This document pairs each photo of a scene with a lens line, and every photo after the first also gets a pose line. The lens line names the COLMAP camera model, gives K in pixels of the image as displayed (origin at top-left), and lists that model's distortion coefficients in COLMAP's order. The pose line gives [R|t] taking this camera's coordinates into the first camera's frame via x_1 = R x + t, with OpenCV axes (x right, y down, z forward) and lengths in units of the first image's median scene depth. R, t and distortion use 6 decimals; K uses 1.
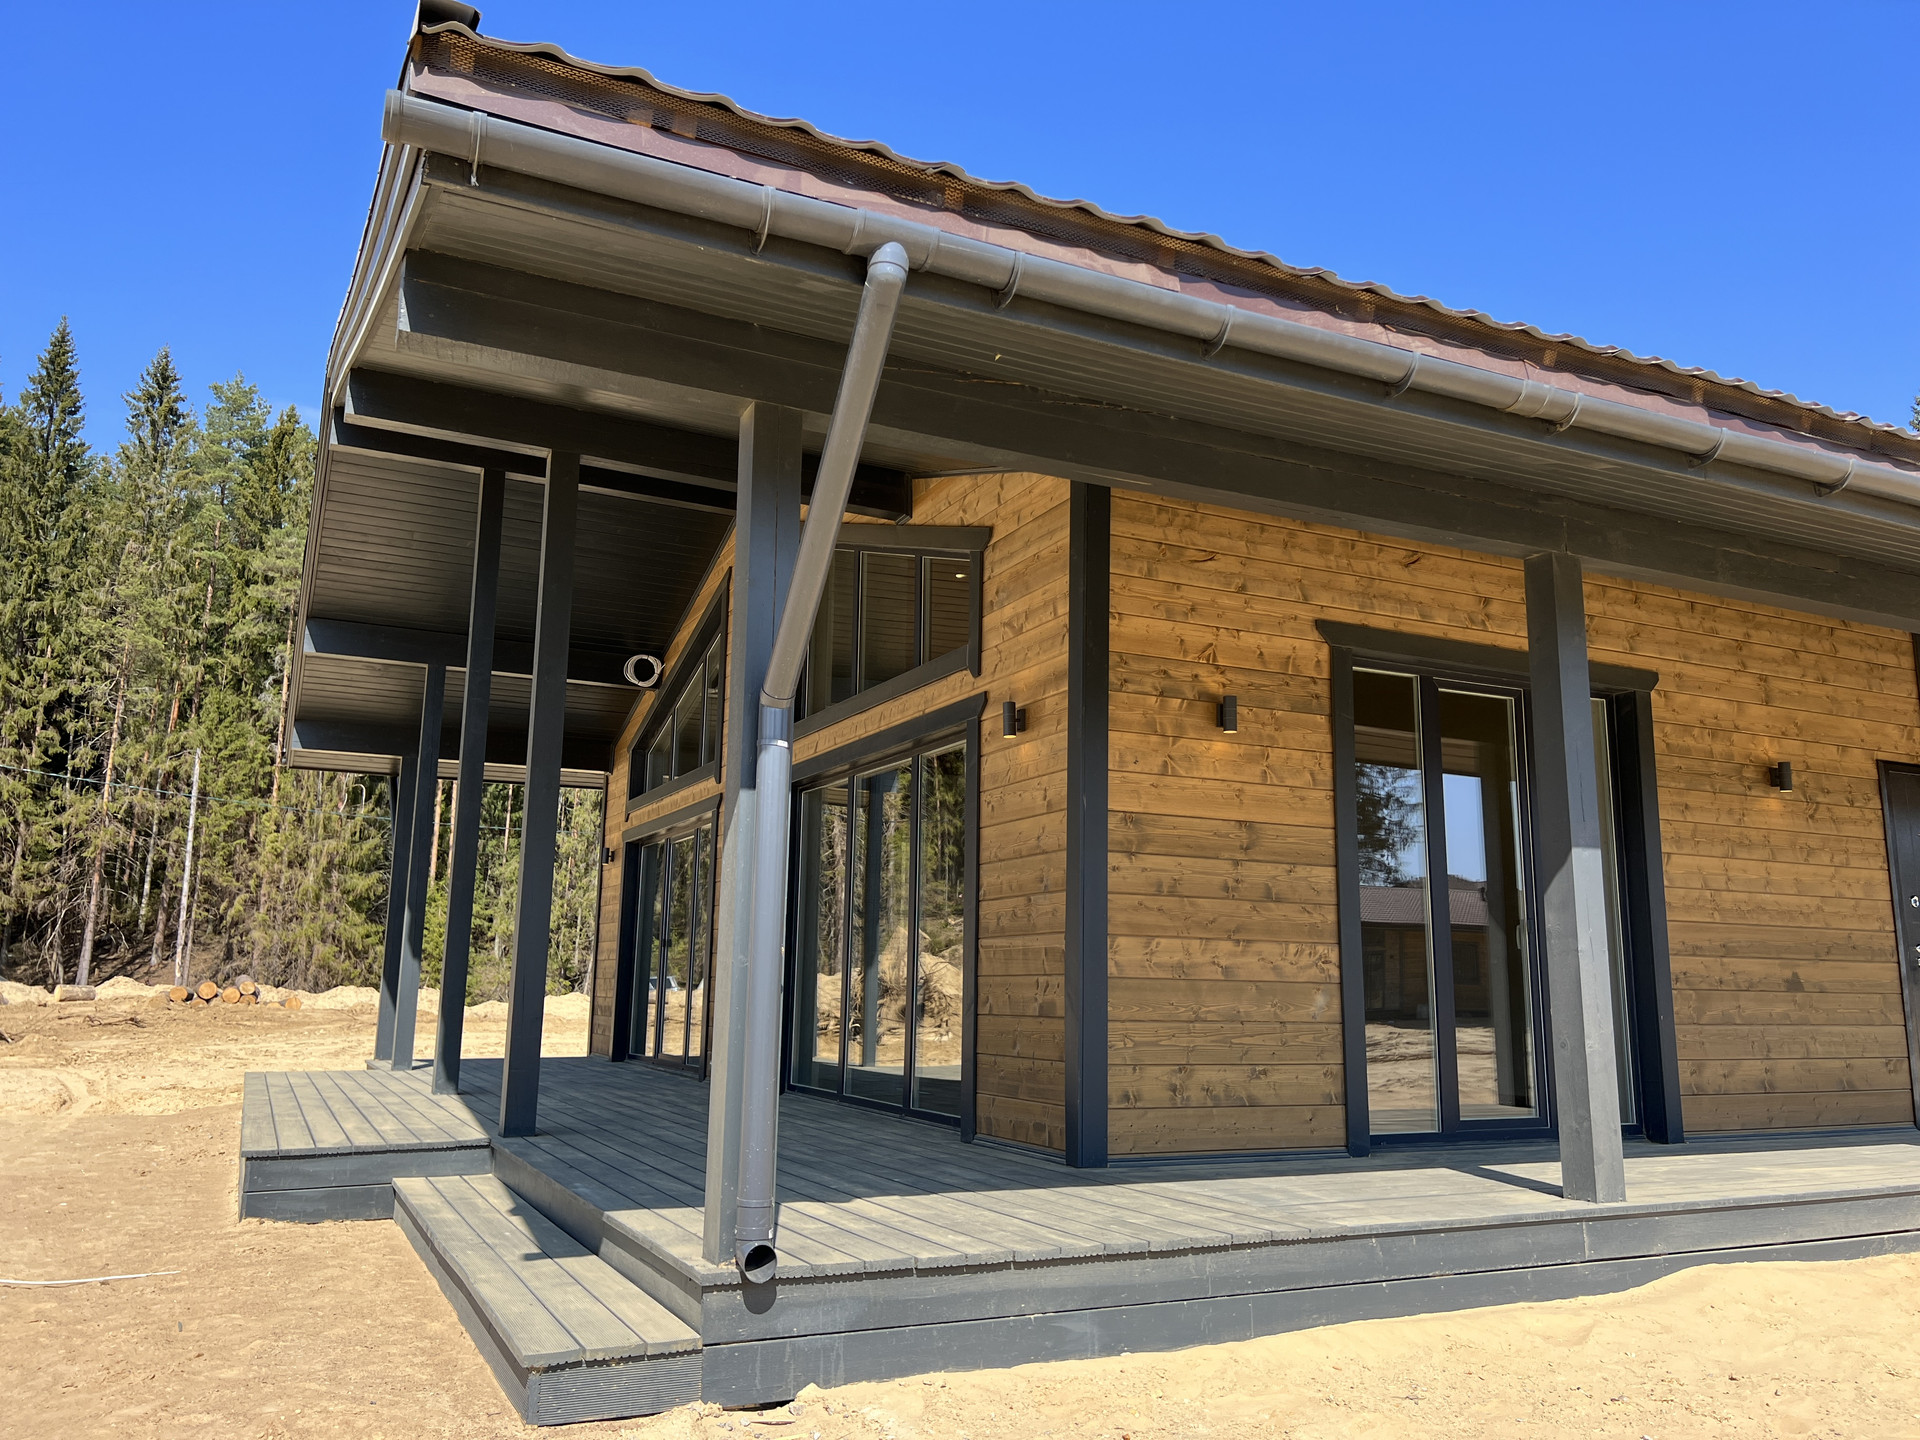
lens RADIAL K [[1439.6, 0, 953.4], [0, 1439.6, 733.7], [0, 0, 1]] dist [0.044255, -0.045388]
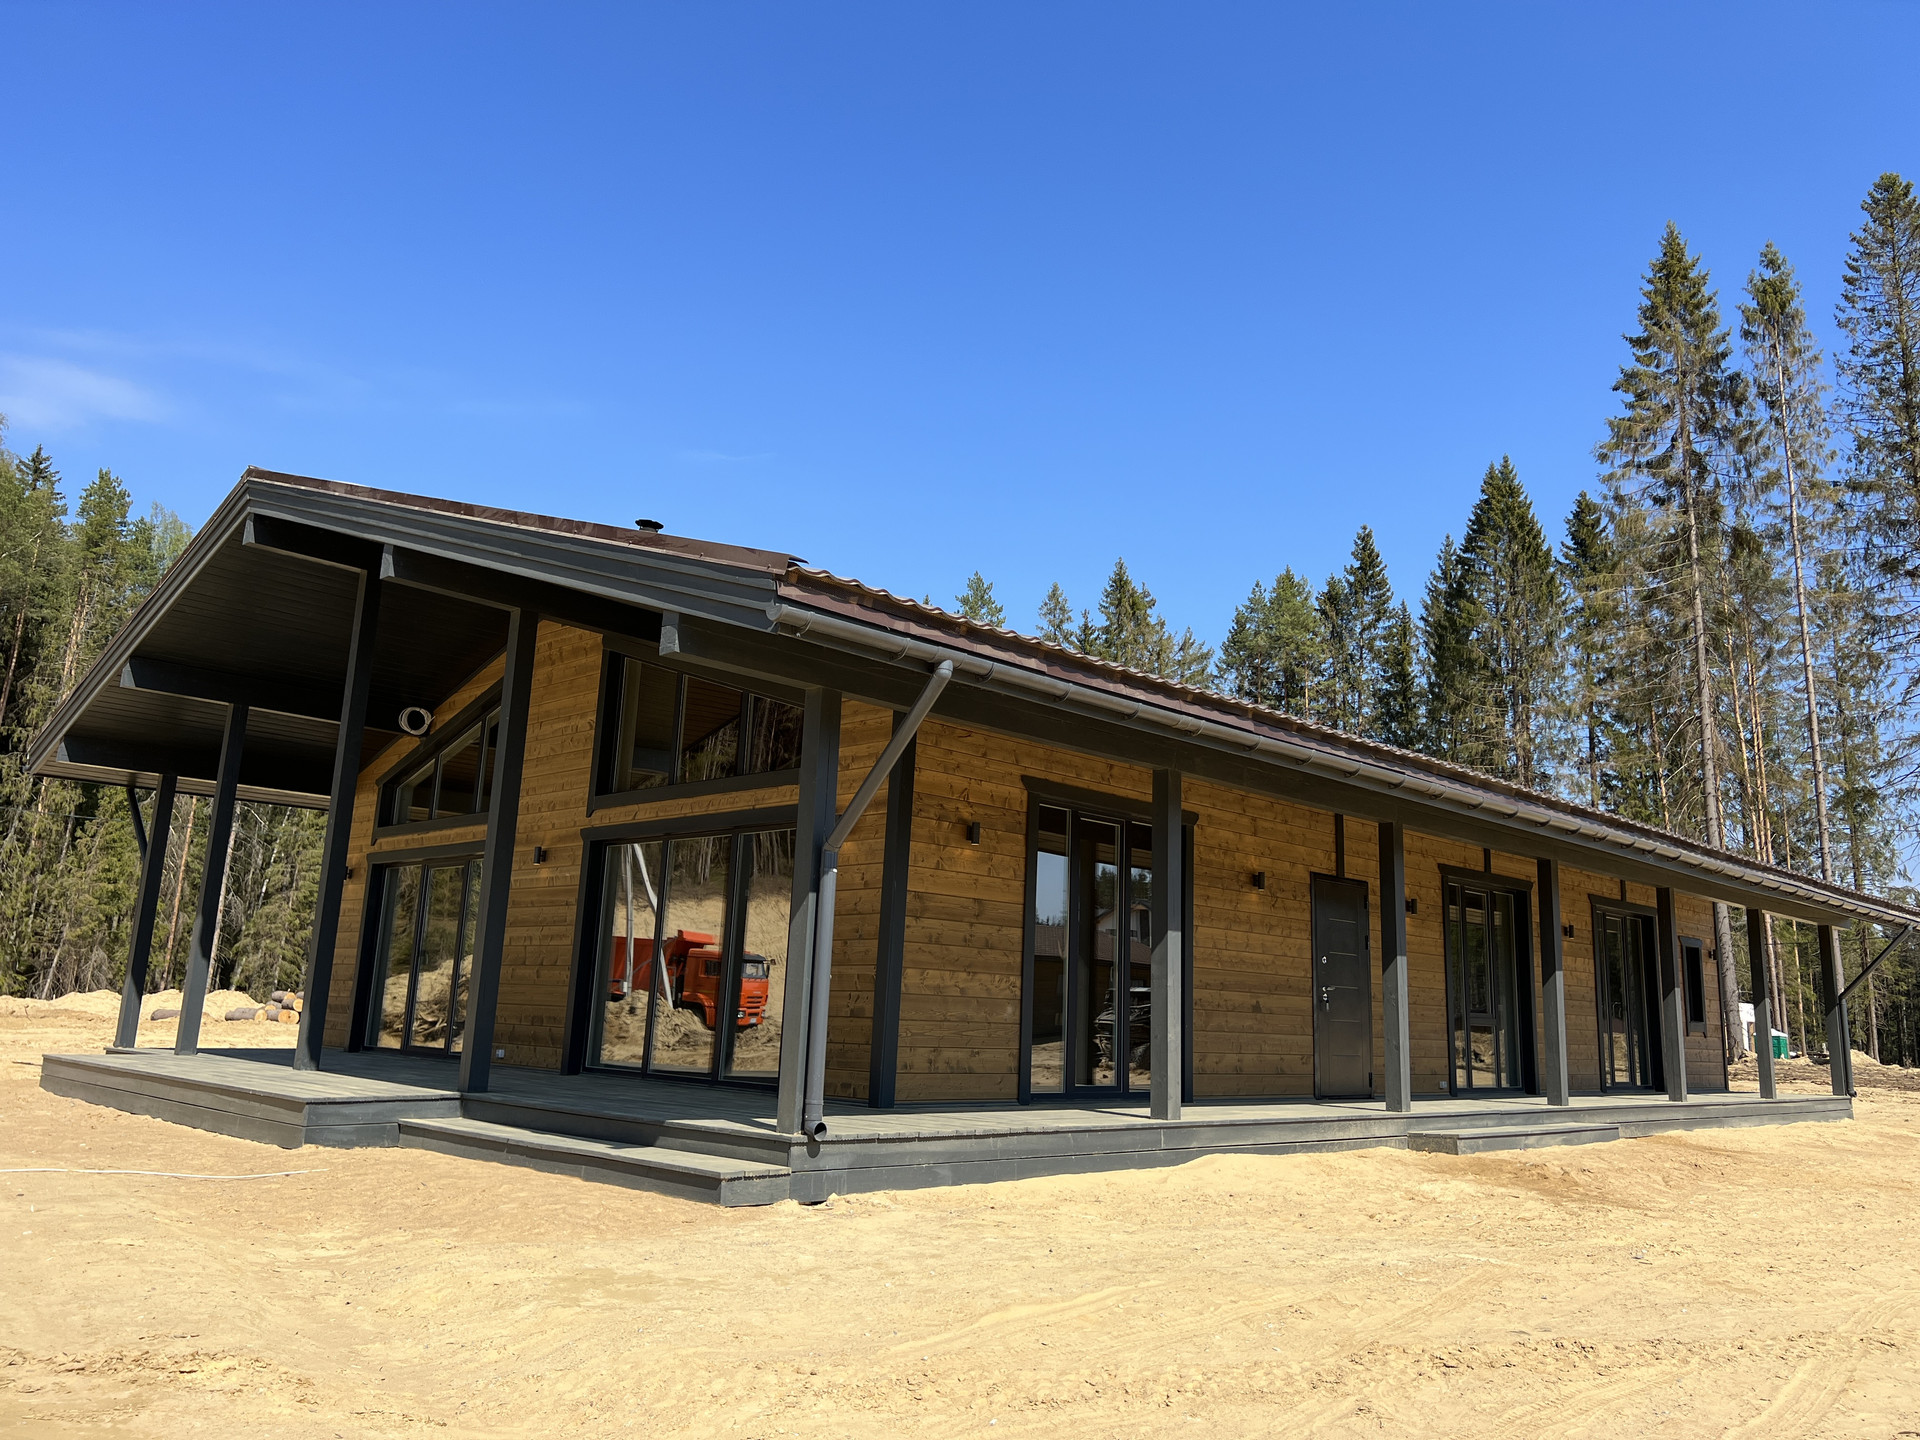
lens RADIAL K [[1439.6, 0, 968.2], [0, 1439.6, 716.9], [0, 0, 1]] dist [0.044255, -0.045388]
pose [[0.940970, 0.091642, 0.325848, -0.357268], [-0.084496, 0.995772, -0.036047, -0.084732], [-0.327774, 0.006386, 0.944735, -0.537048]]
